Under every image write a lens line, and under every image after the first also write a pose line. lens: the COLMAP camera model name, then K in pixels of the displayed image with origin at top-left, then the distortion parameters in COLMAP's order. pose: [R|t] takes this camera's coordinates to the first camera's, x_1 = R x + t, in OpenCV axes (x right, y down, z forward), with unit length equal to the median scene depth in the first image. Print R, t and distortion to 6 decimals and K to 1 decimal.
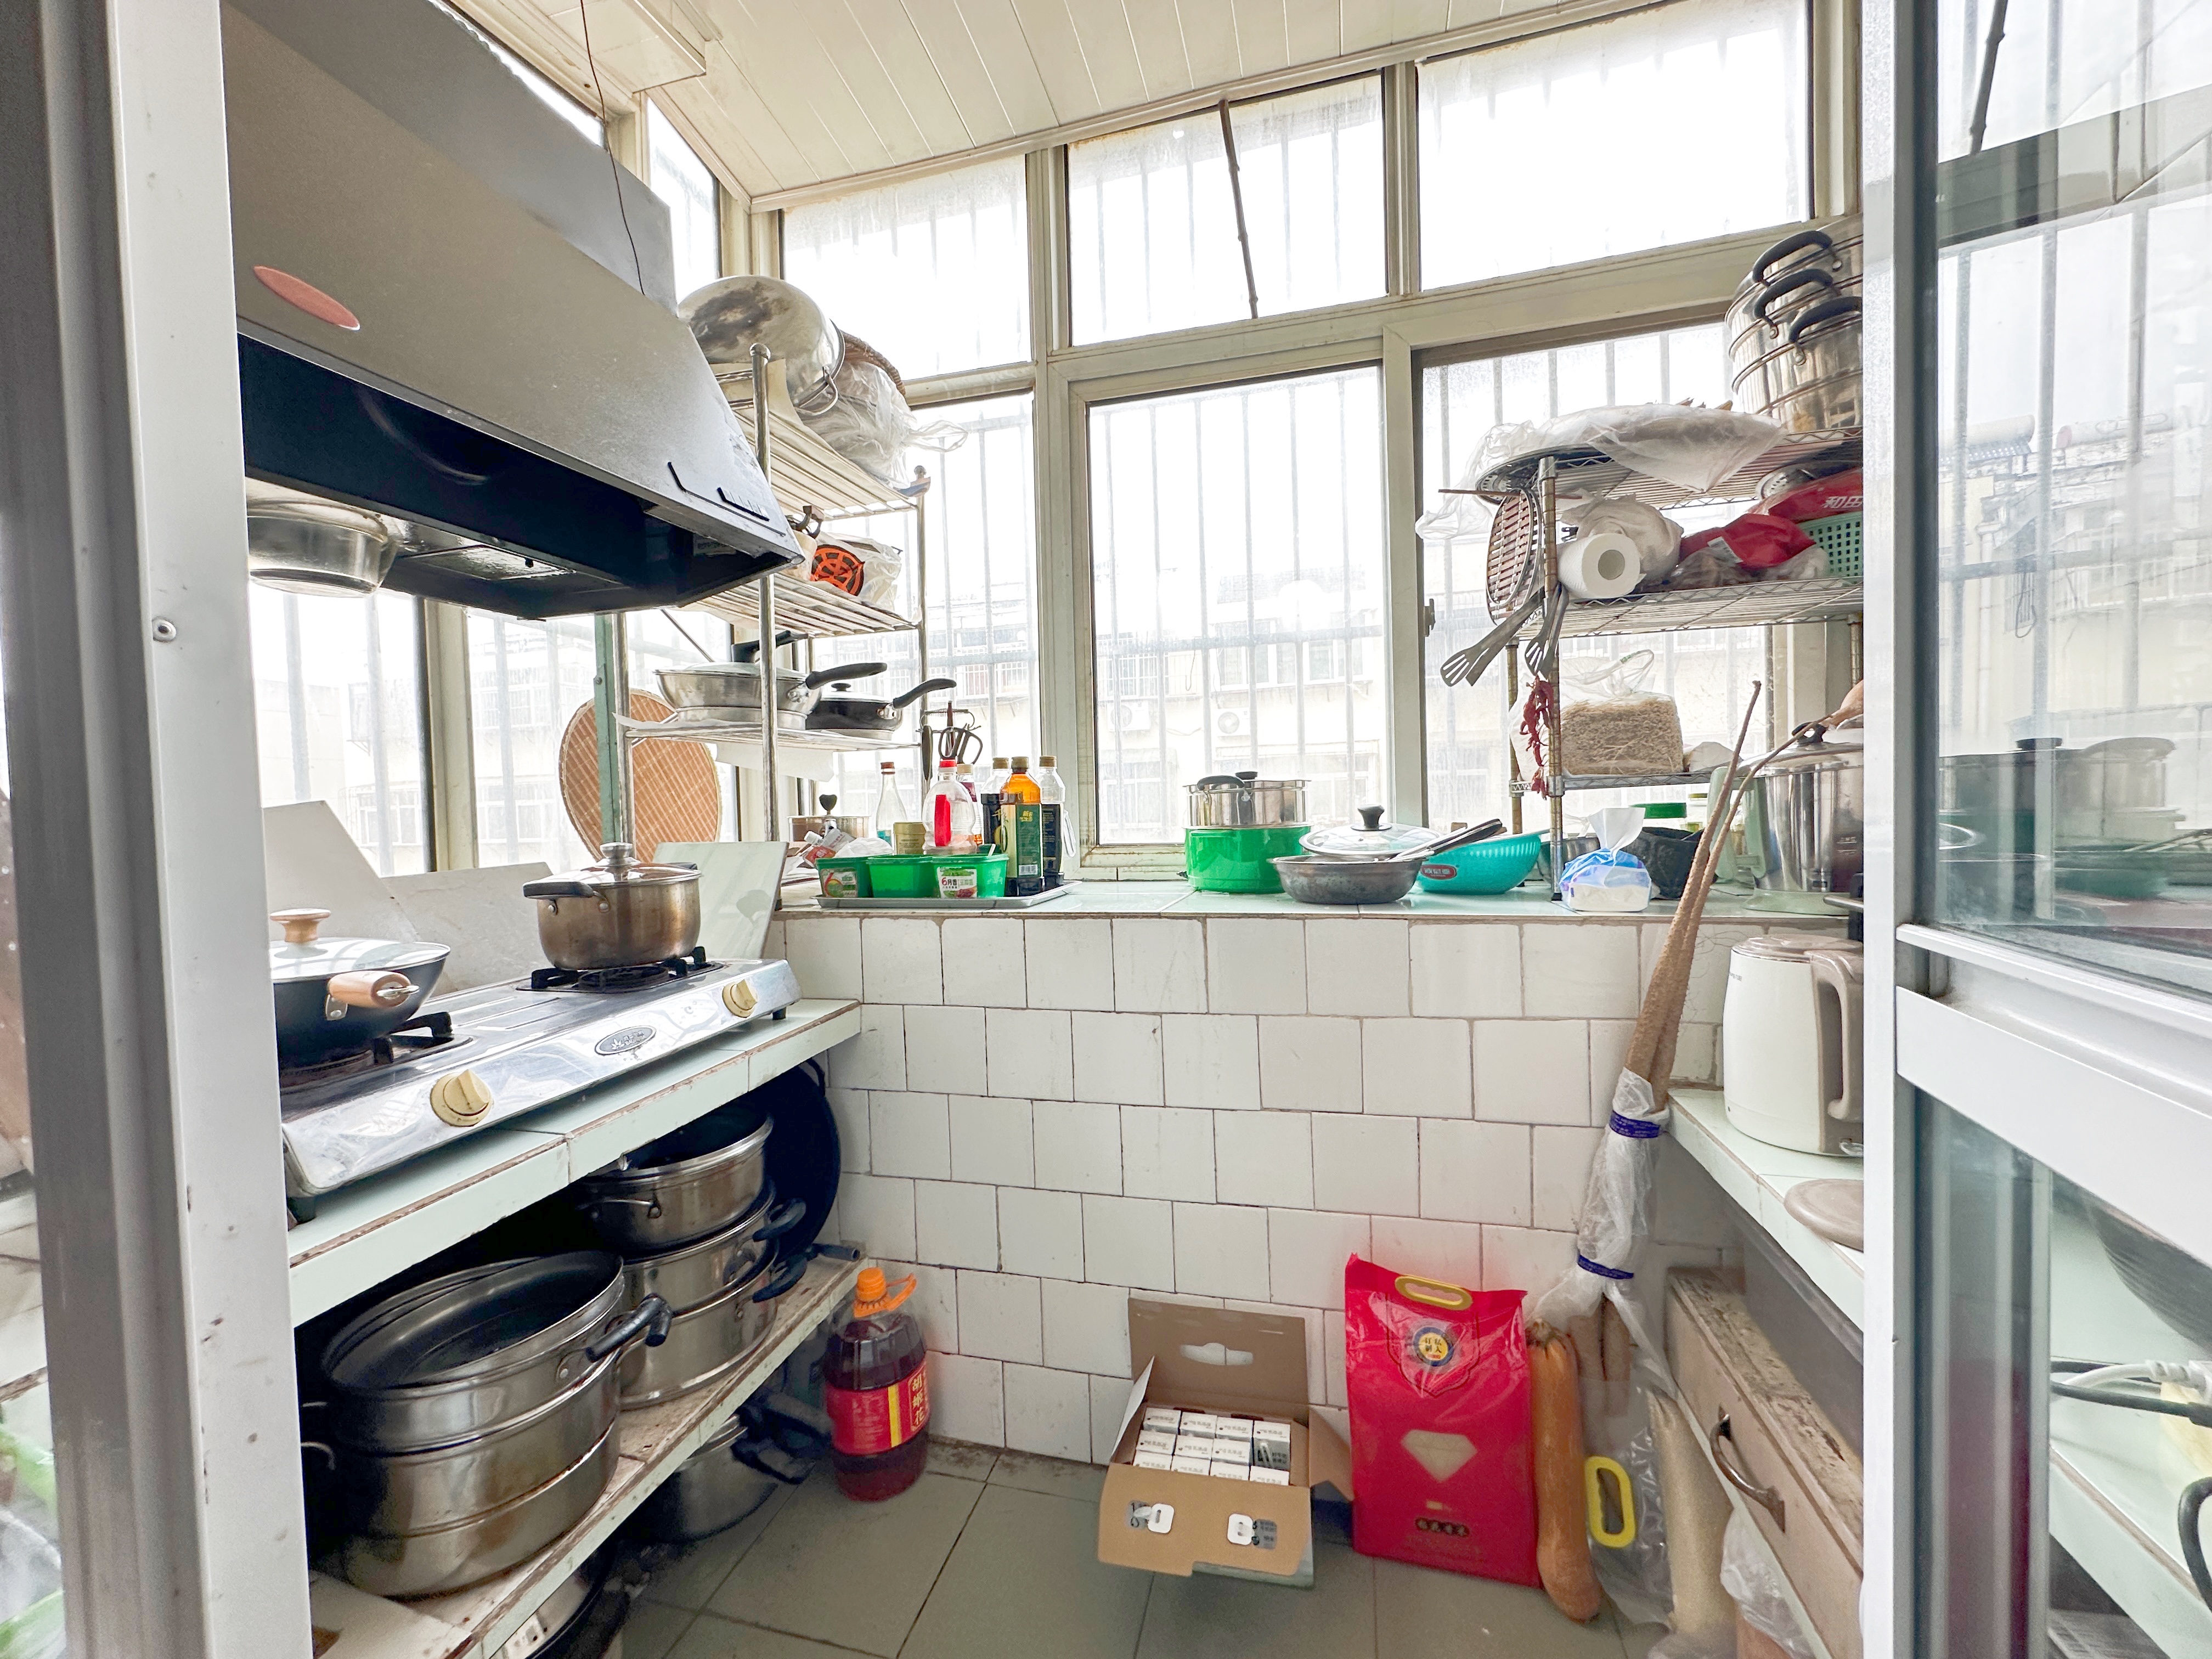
lens RADIAL K [[886.8, 0, 1101.4], [0, 886.8, 817.9], [0, 0, 1]] dist [-0.002714, -0.000398]
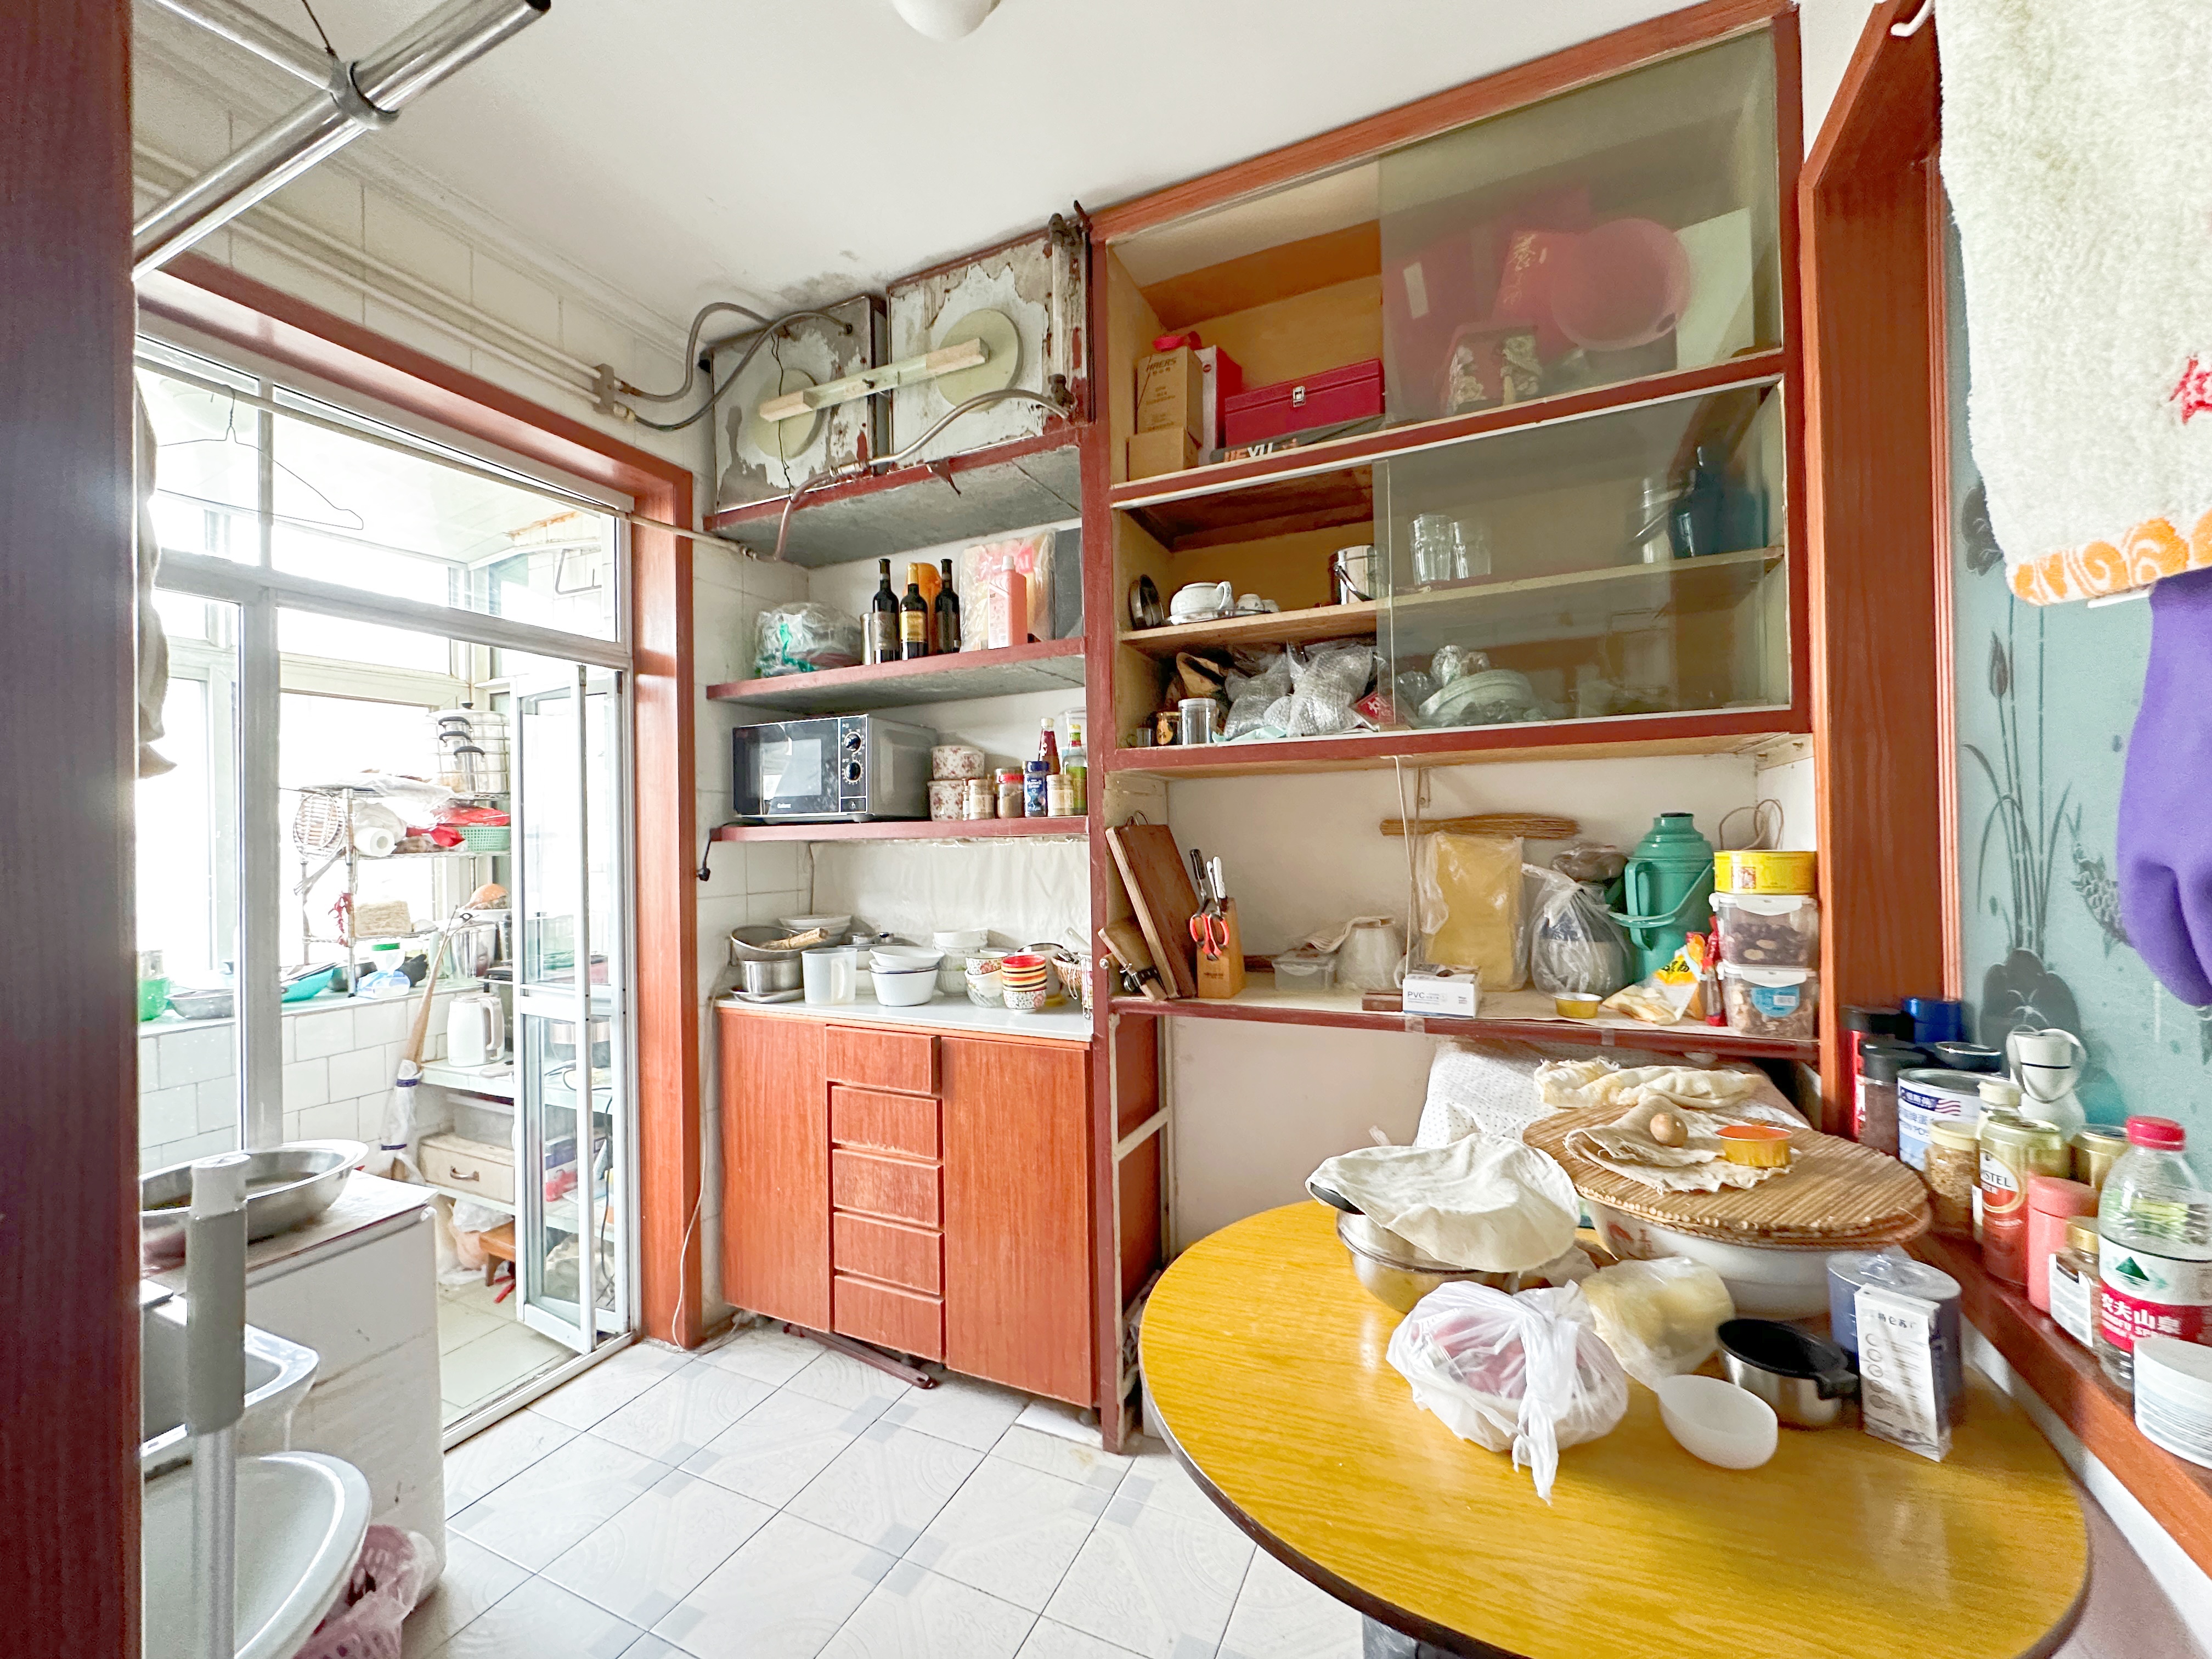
lens RADIAL K [[886.8, 0, 1100.4], [0, 886.8, 835.6], [0, 0, 1]] dist [-0.002714, -0.000398]
pose [[0.165372, 0.047429, 0.985090, -1.403328], [0.040265, 0.997685, -0.054794, -0.115072], [-0.985409, 0.048726, 0.163080, -1.216821]]
